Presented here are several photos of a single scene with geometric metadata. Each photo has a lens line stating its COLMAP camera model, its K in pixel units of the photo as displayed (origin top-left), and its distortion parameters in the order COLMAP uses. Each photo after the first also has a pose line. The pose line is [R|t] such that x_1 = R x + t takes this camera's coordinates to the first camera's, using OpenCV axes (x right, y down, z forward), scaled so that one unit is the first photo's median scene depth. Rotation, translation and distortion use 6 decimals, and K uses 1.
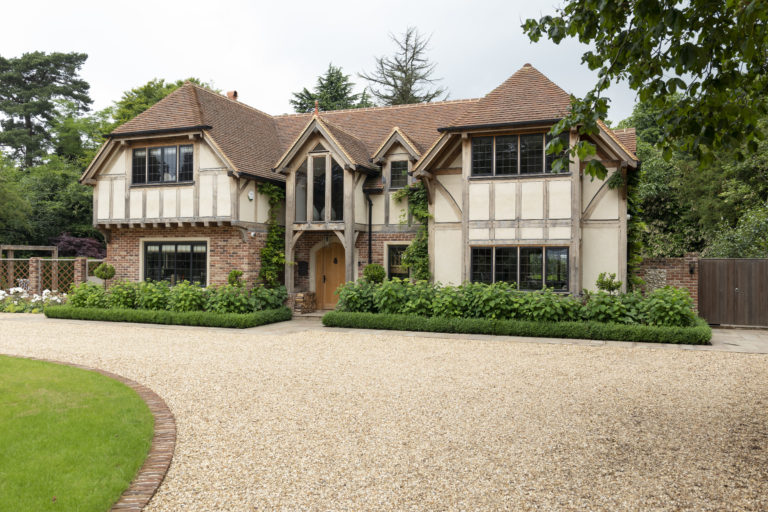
lens RADIAL K [[625.7, 0, 384.8], [0, 625.7, 258.4], [0, 0, 1]] dist [-0.008125, 0.001053]
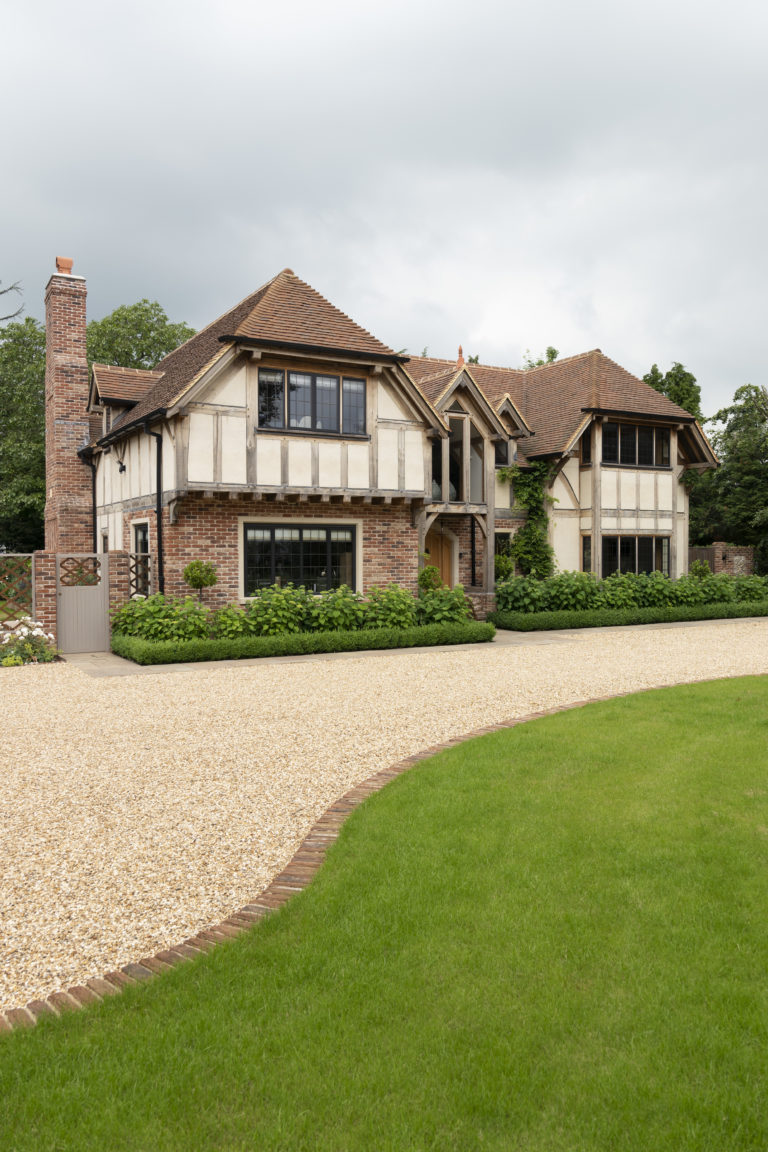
lens RADIAL K [[859.2, 0, 380.3], [0, 859.2, 579.5], [0, 0, 1]] dist [-0.001675, -0.002224]
pose [[0.619612, -0.033652, 0.784187, -1.028262], [0.003665, 0.999194, 0.039982, -0.005487], [-0.784900, -0.021899, 0.619236, 0.415030]]
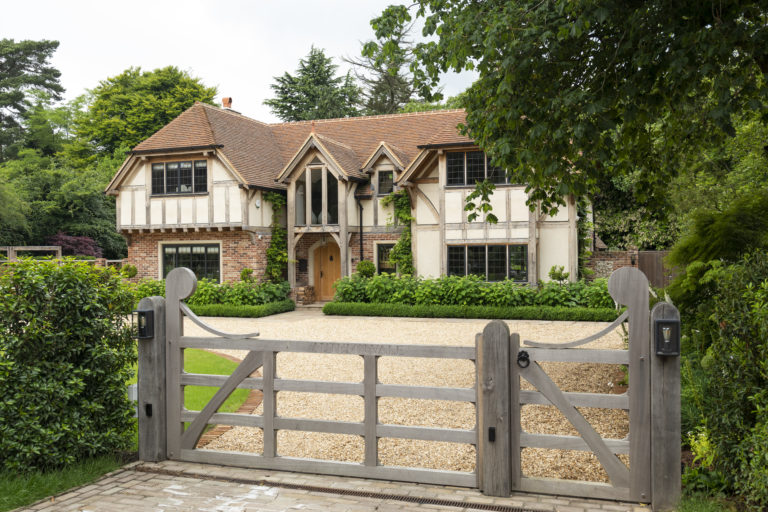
lens RADIAL K [[717.0, 0, 382.8], [0, 717.0, 257.7], [0, 0, 1]] dist [-0.007973, 0.000000]
pose [[0.999731, -0.018168, 0.014387, -0.004082], [0.017898, 0.999664, 0.018742, -0.021291], [-0.014723, -0.018479, 0.999721, -0.330843]]
